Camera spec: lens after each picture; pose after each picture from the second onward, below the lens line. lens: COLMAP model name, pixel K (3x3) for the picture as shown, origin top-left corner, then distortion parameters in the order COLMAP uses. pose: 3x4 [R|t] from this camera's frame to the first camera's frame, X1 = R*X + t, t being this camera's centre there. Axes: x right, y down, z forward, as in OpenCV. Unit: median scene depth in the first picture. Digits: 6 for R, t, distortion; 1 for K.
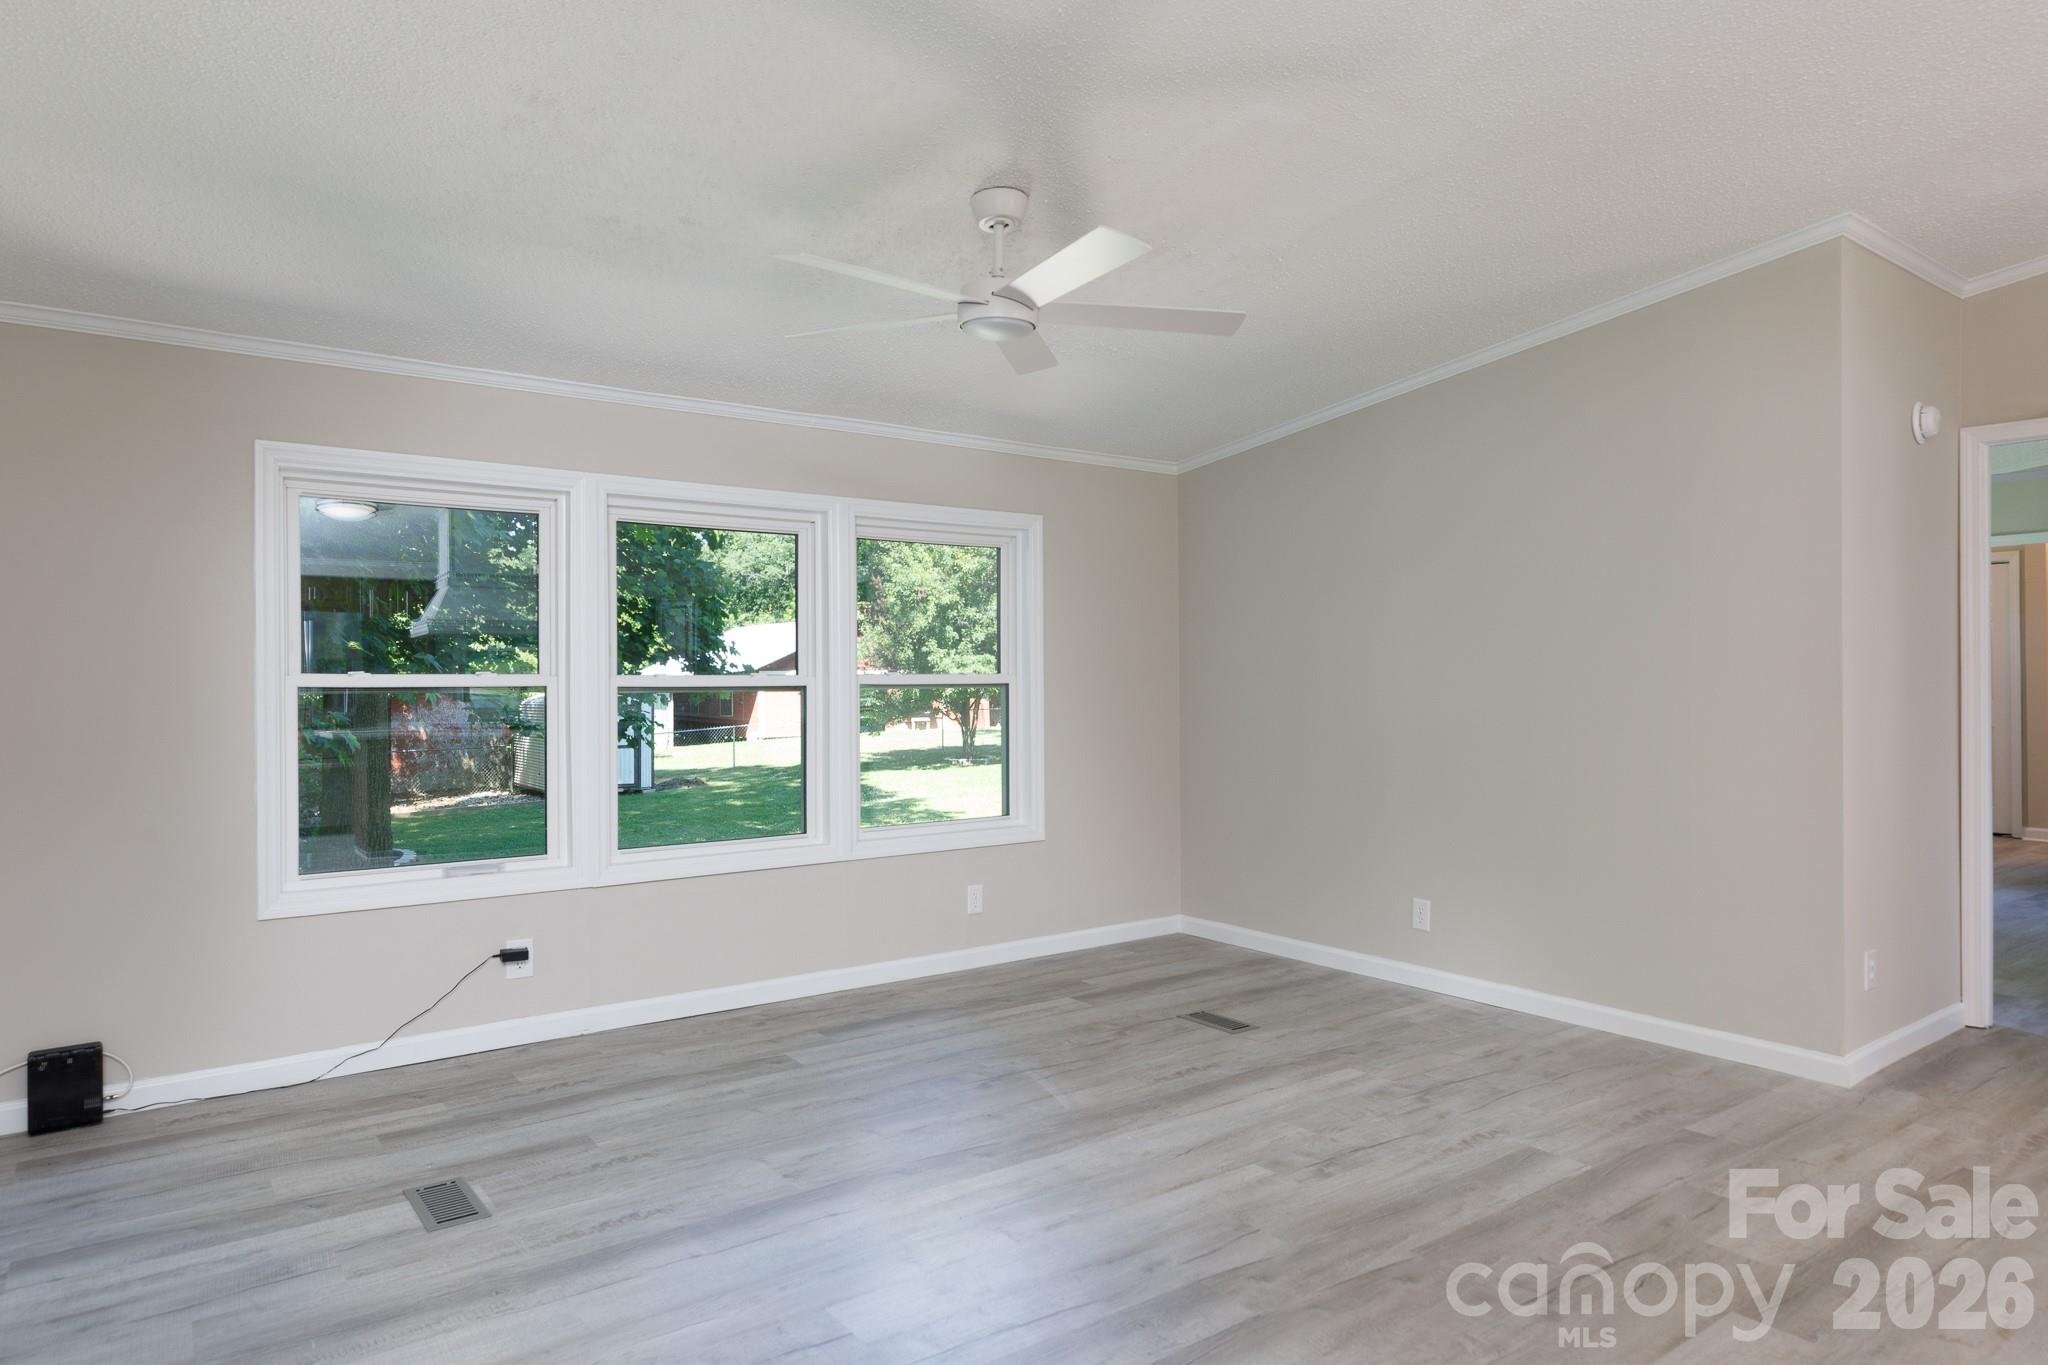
lens RADIAL K [[1209.6, 0, 1026.6], [0, 1209.6, 689.0], [0, 0, 1]] dist [0.003104, 0.002072]
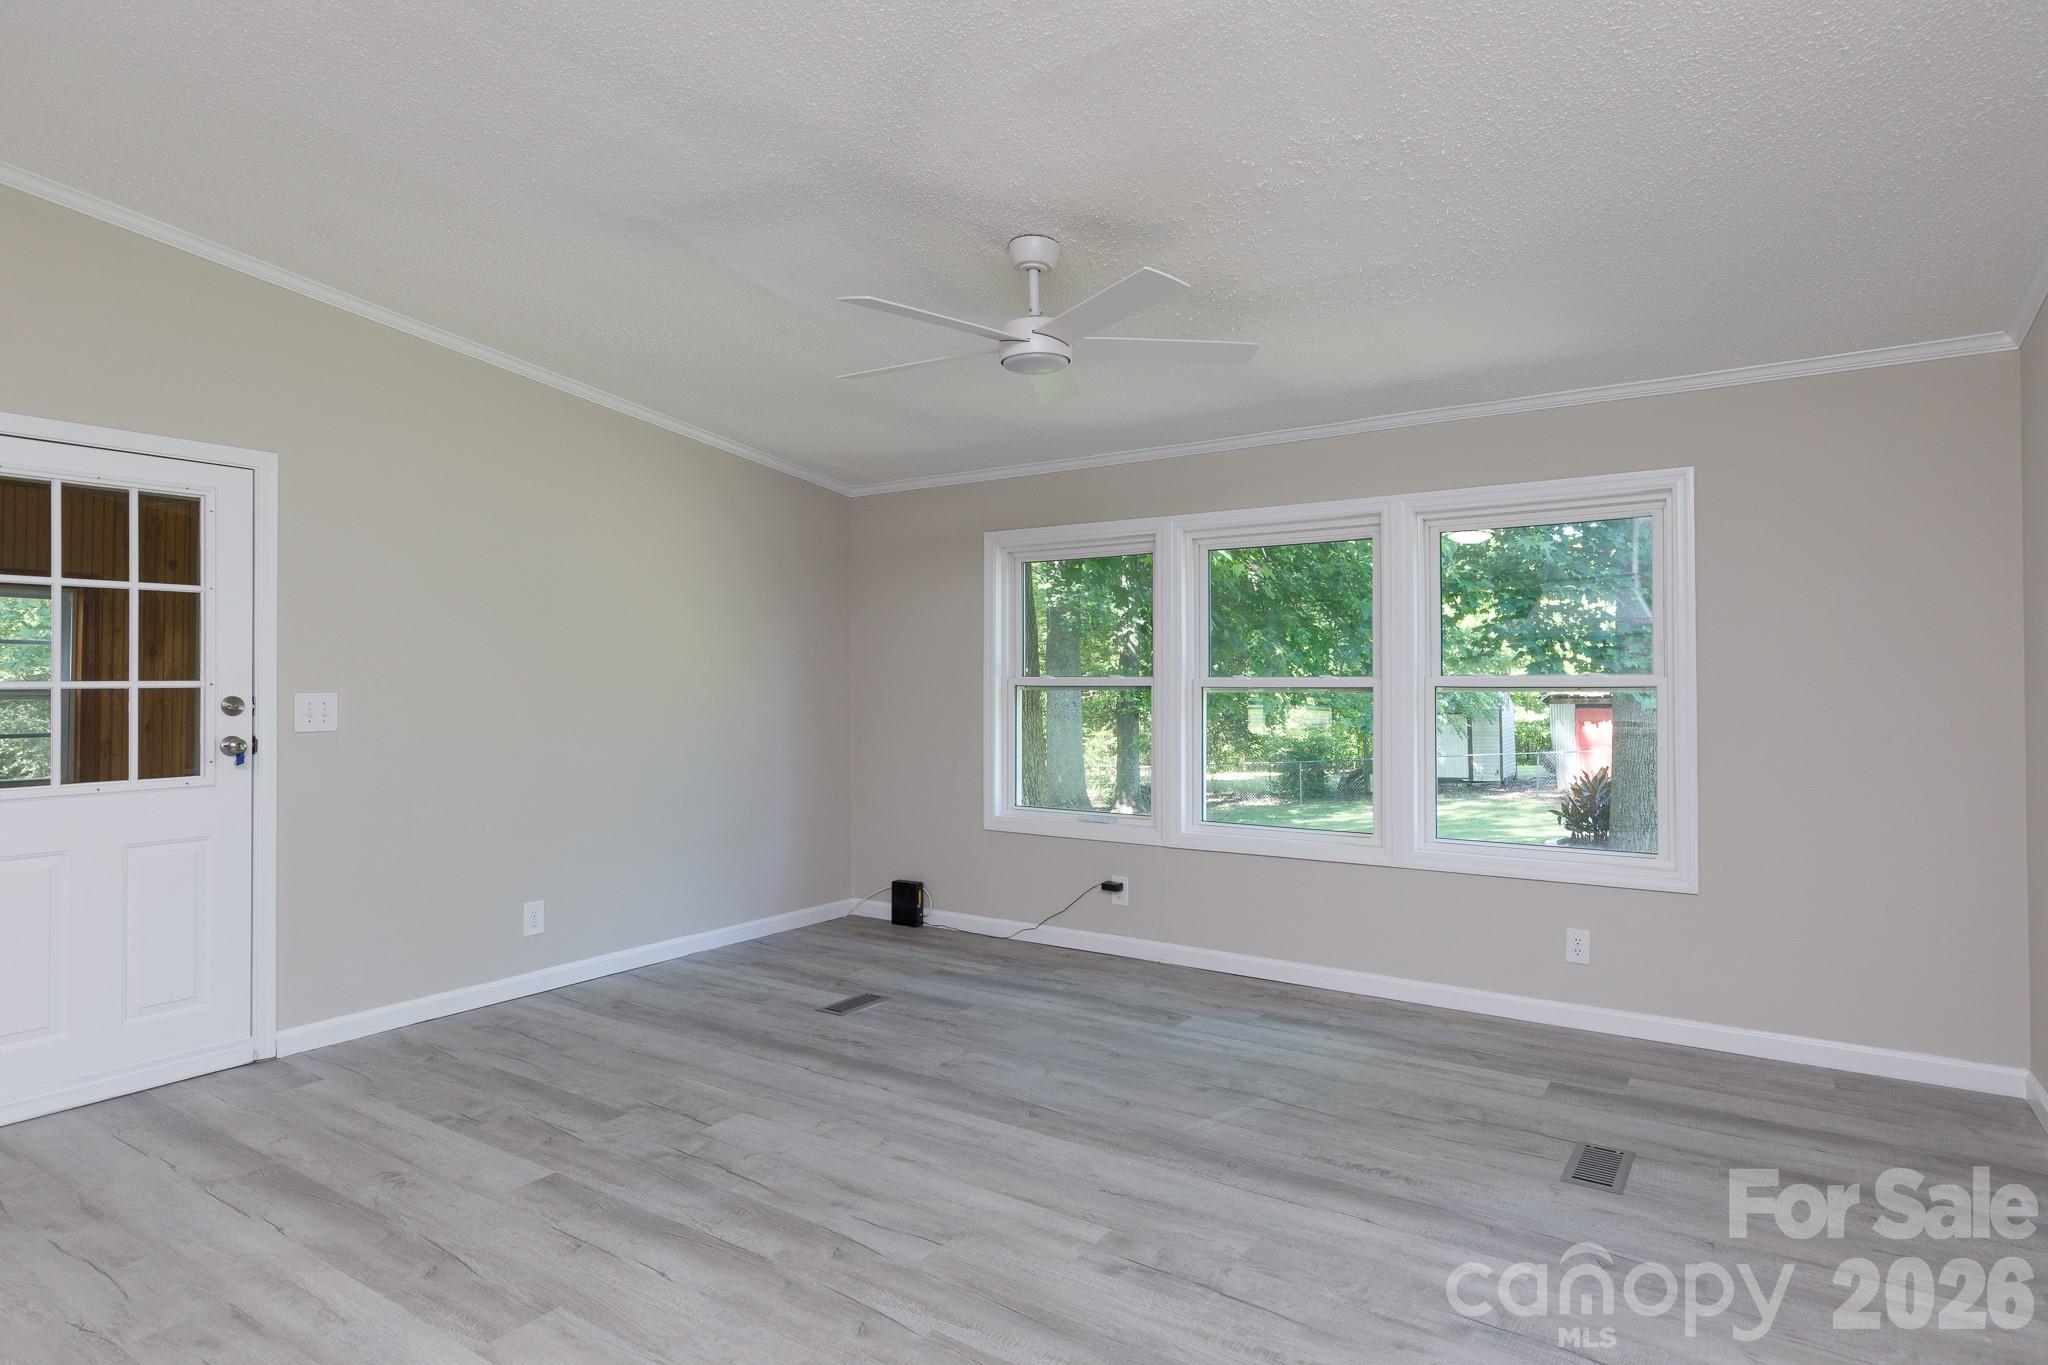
lens RADIAL K [[1110.1, 0, 1040.6], [0, 1110.1, 684.2], [0, 0, 1]] dist [-0.004369, -0.000786]
pose [[0.348864, 0.006620, -0.937150, 0.751507], [-0.008544, 0.999956, 0.003883, -0.007827], [0.937134, 0.006652, 0.348906, 0.539204]]
